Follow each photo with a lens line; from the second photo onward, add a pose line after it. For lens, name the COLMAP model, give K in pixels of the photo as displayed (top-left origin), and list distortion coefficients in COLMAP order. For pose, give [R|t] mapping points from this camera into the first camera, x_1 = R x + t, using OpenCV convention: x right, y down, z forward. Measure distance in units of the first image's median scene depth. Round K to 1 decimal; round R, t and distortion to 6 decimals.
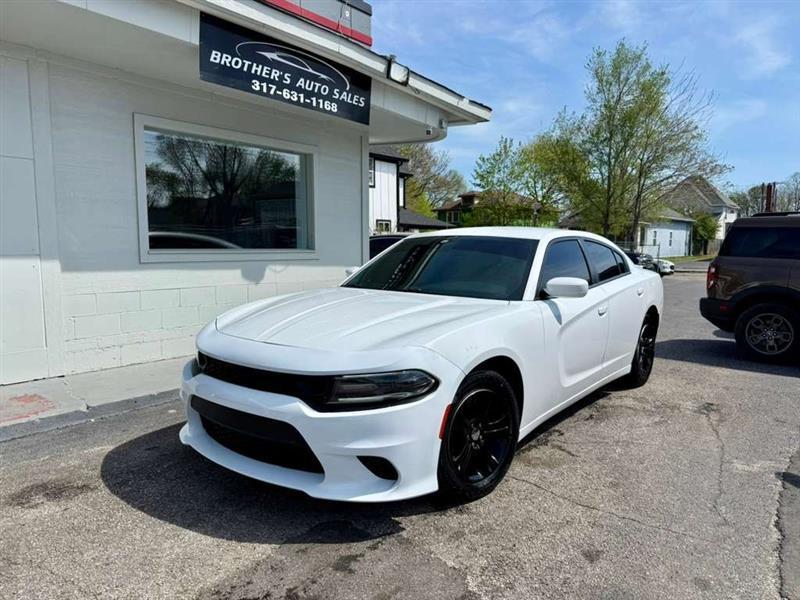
lens RADIAL K [[562.2, 0, 400.6], [0, 562.2, 301.4], [0, 0, 1]] dist [0.010790, -0.019978]
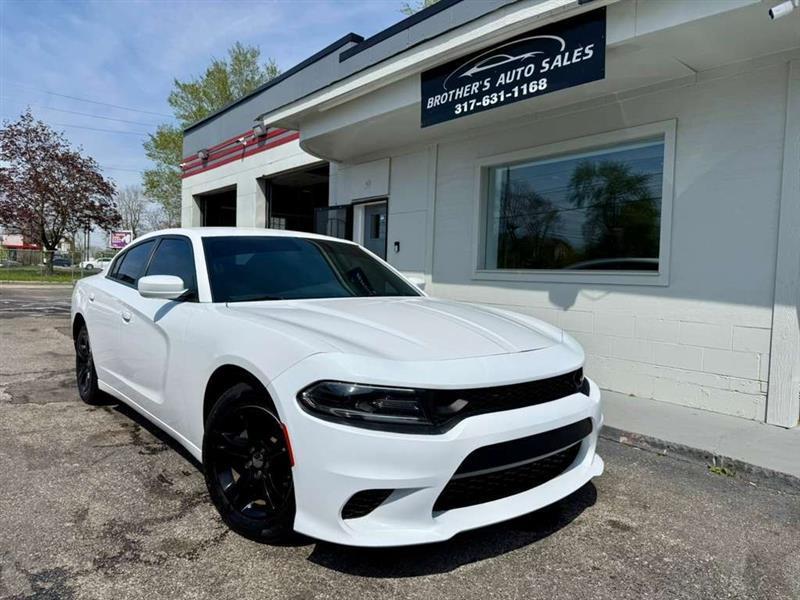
lens RADIAL K [[562.2, 0, 401.6], [0, 562.2, 300.8], [0, 0, 1]] dist [0.010790, -0.019978]
pose [[-0.226990, 0.035262, -0.973259, 0.746059], [-0.127422, 0.989679, 0.065575, -0.081342], [0.965525, 0.138899, -0.220154, 1.104786]]
